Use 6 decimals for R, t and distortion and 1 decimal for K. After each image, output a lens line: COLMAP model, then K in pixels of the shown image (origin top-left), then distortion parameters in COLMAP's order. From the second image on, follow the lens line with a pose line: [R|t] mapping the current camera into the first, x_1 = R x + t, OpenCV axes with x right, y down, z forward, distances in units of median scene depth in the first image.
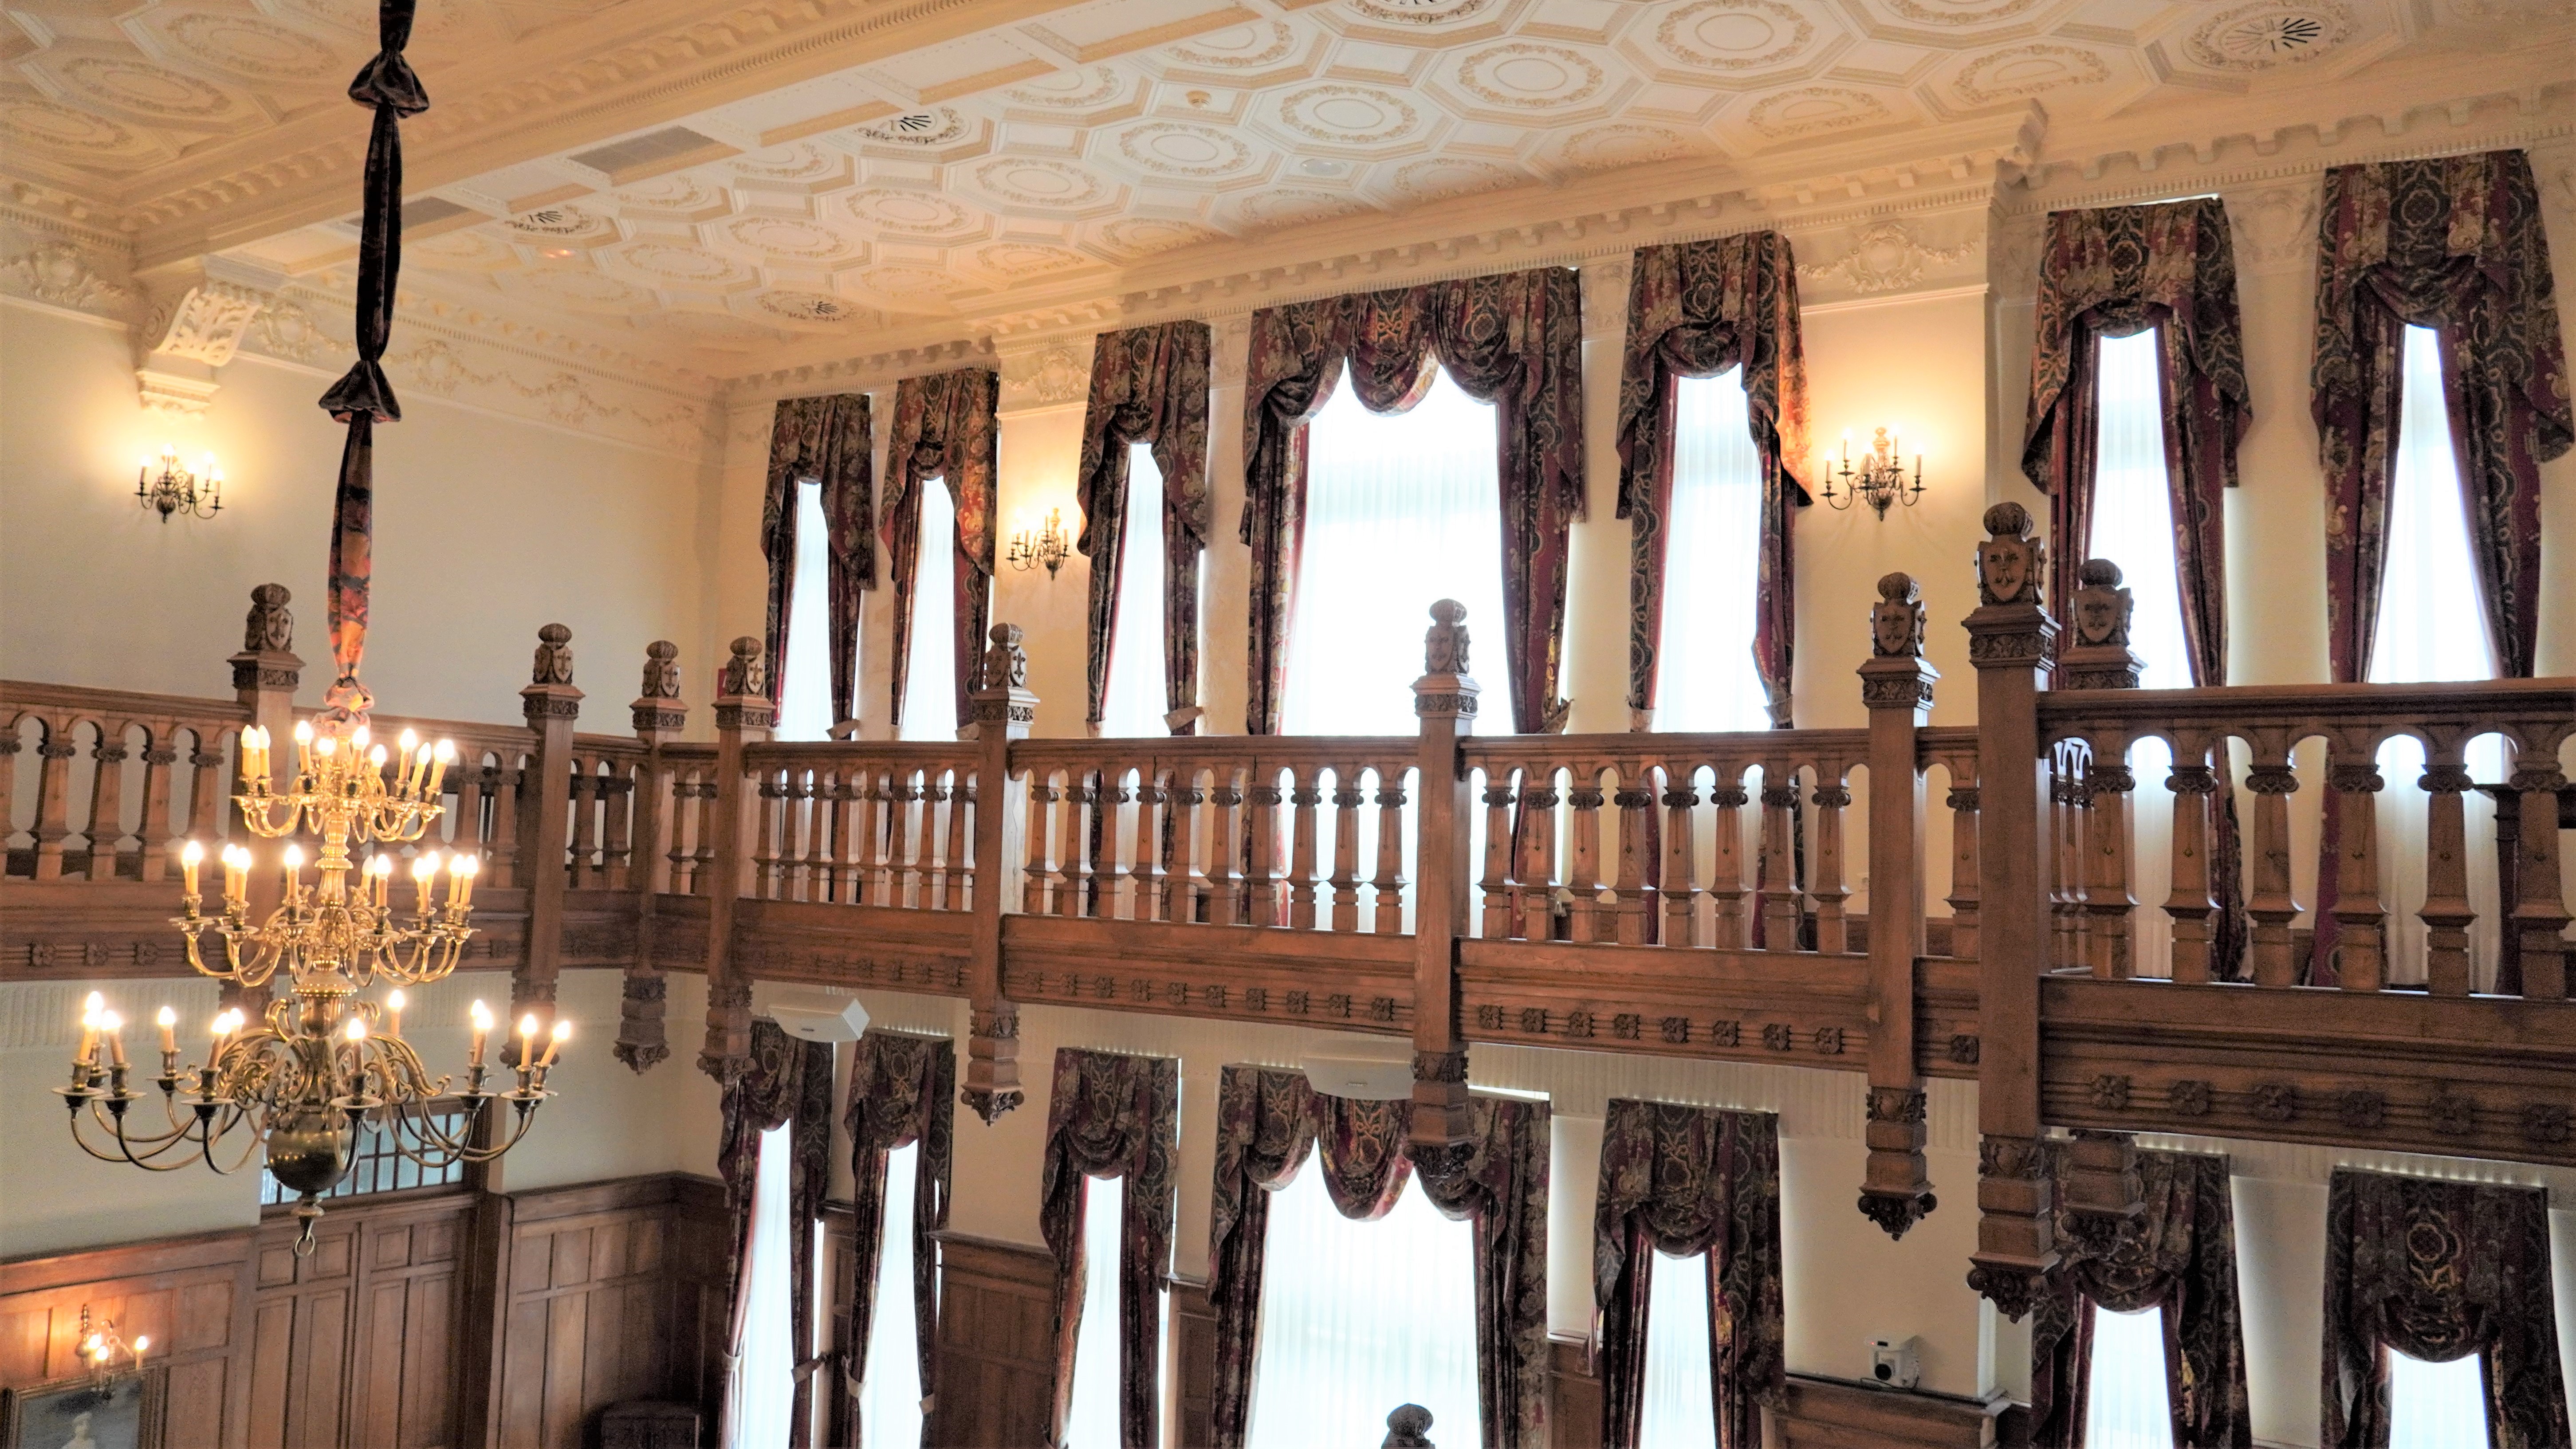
lens RADIAL K [[1983.4, 0, 1294.0], [0, 1983.4, 715.7], [0, 0, 1]] dist [-0.050733, 0.058647]
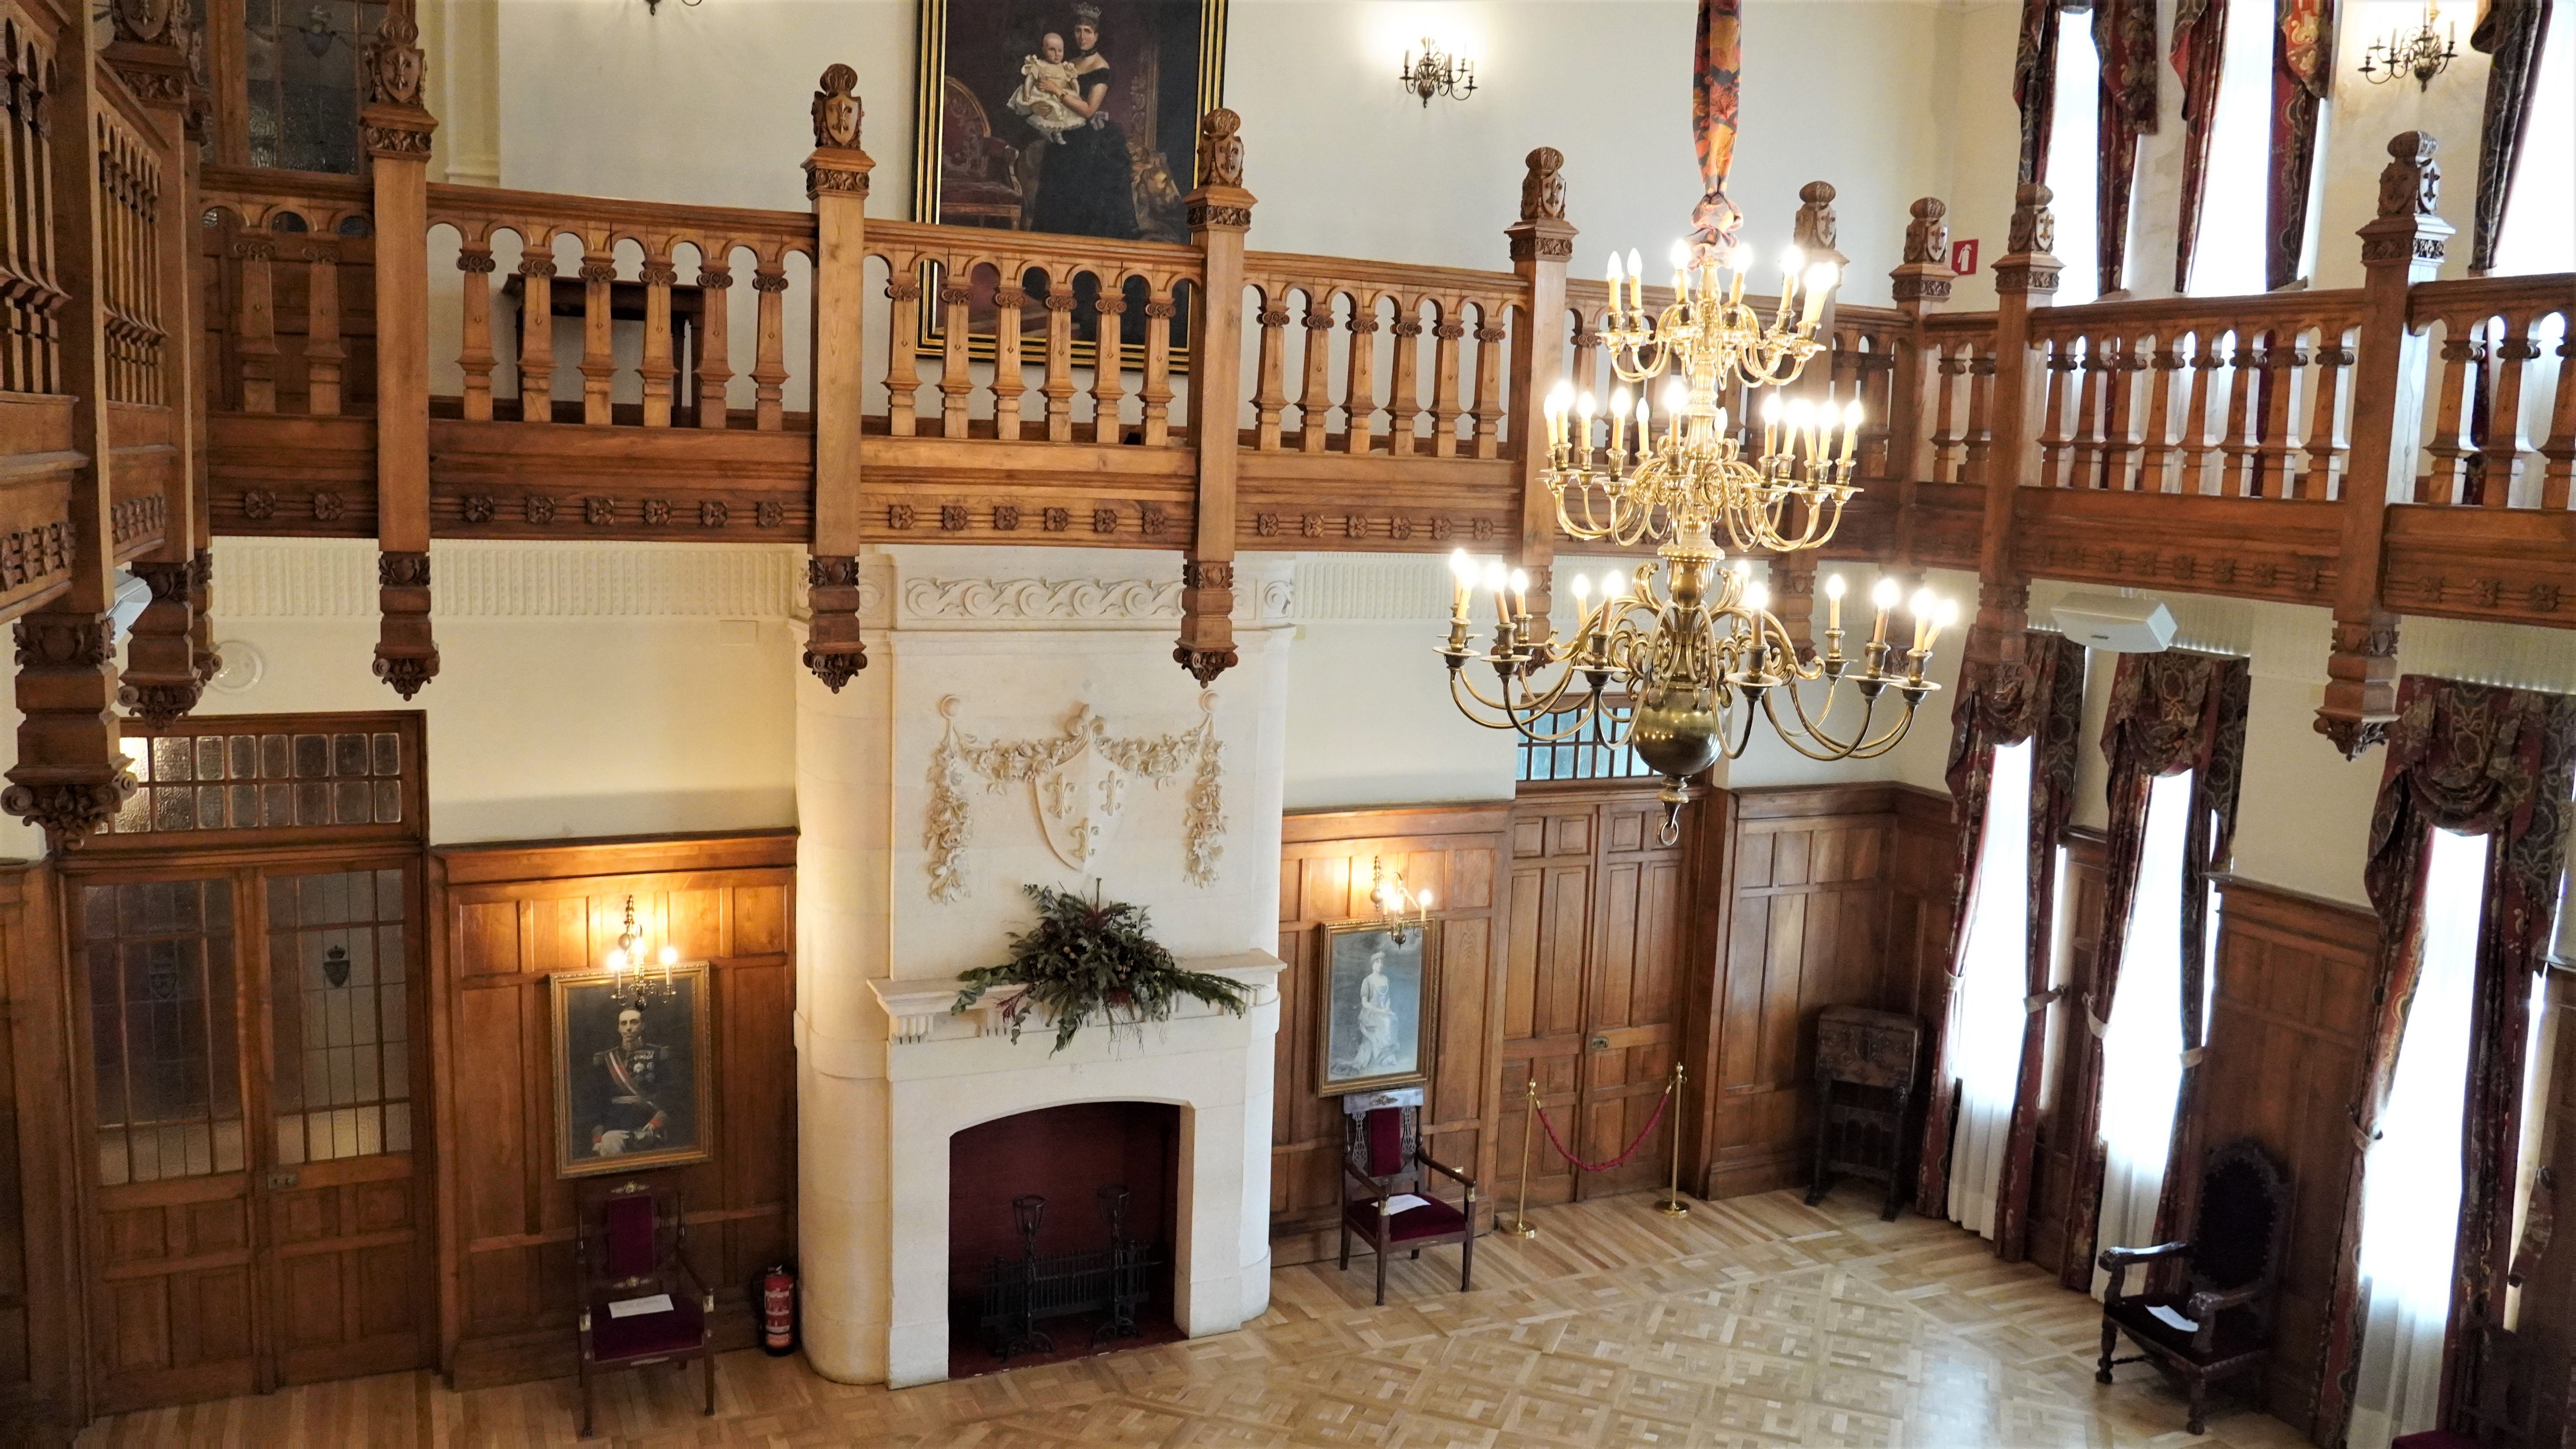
lens RADIAL K [[1927.7, 0, 1293.6], [0, 1927.7, 715.0], [0, 0, 1]] dist [-0.050876, 0.061320]
pose [[0.854484, 0.068804, -0.514901, -0.120664], [0.030765, 0.982748, 0.182374, 0.028900], [0.518566, -0.171677, 0.837626, 0.103252]]
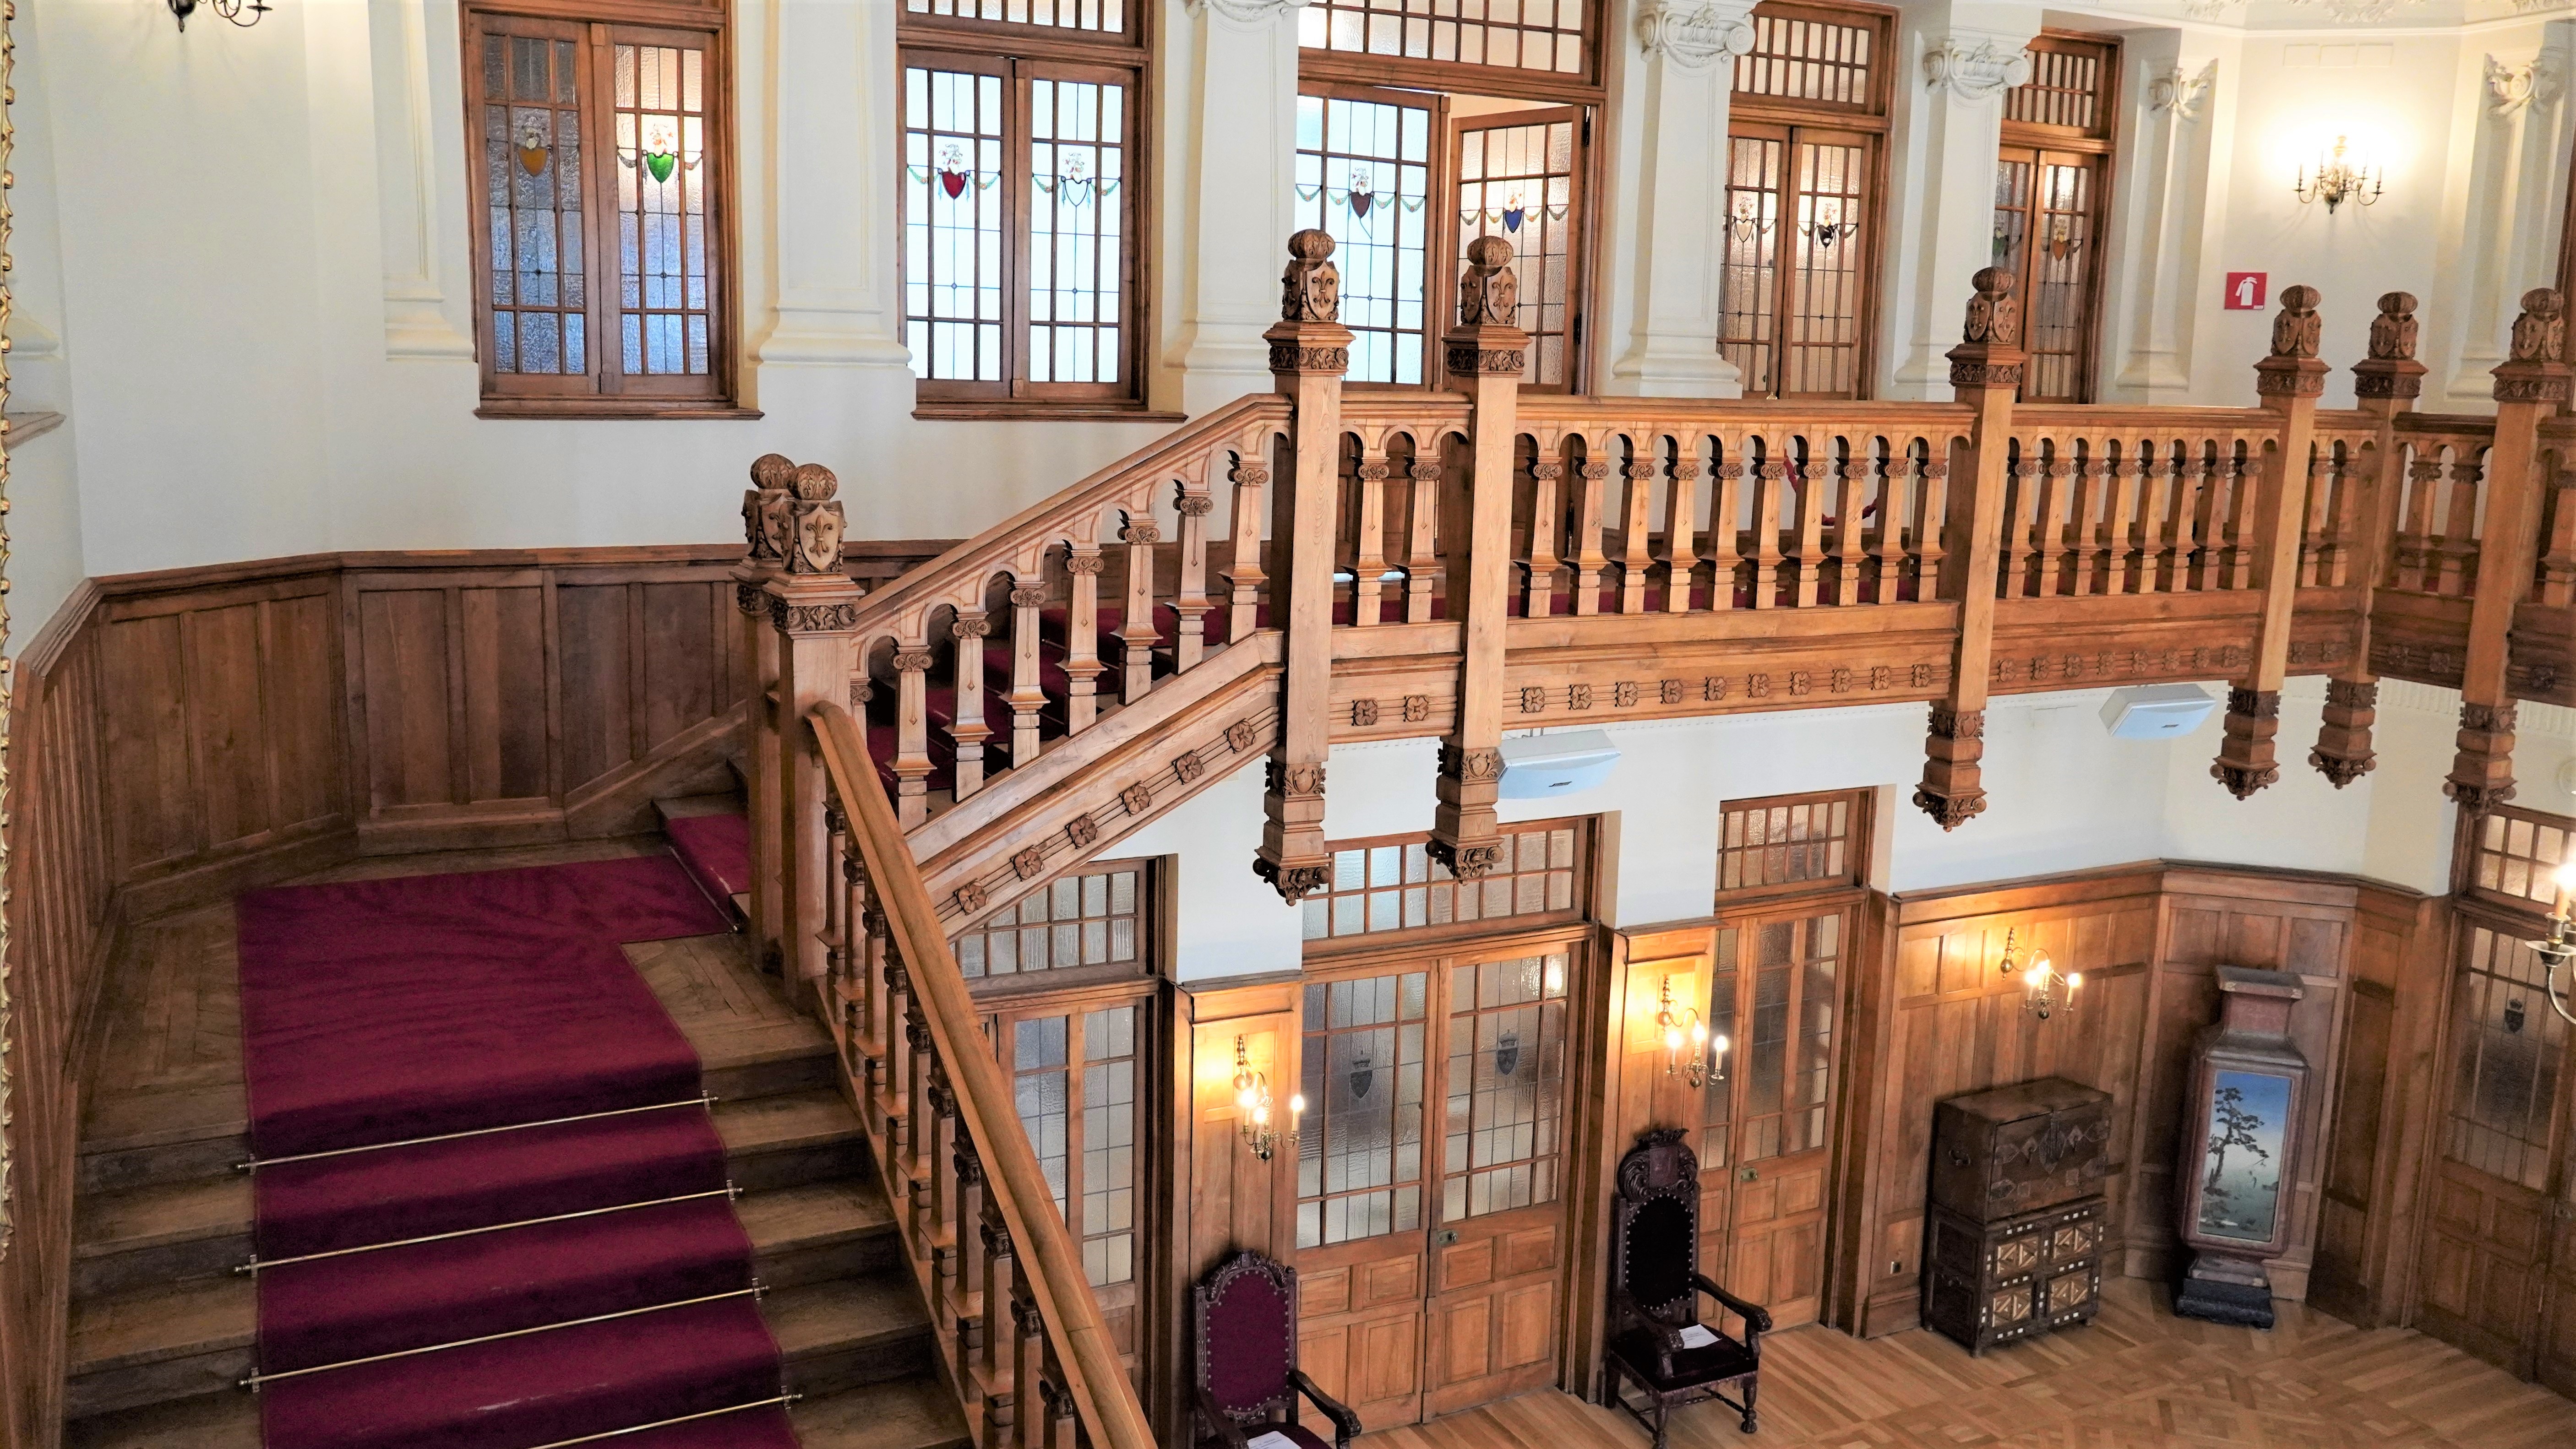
lens RADIAL K [[2085.7, 0, 1285.8], [0, 2085.7, 717.5], [0, 0, 1]] dist [-0.052711, 0.073762]
pose [[-0.494940, 0.107793, -0.862215, 0.358231], [0.029420, 0.993786, 0.107353, -0.027624], [0.868429, 0.027767, -0.495036, 0.532149]]
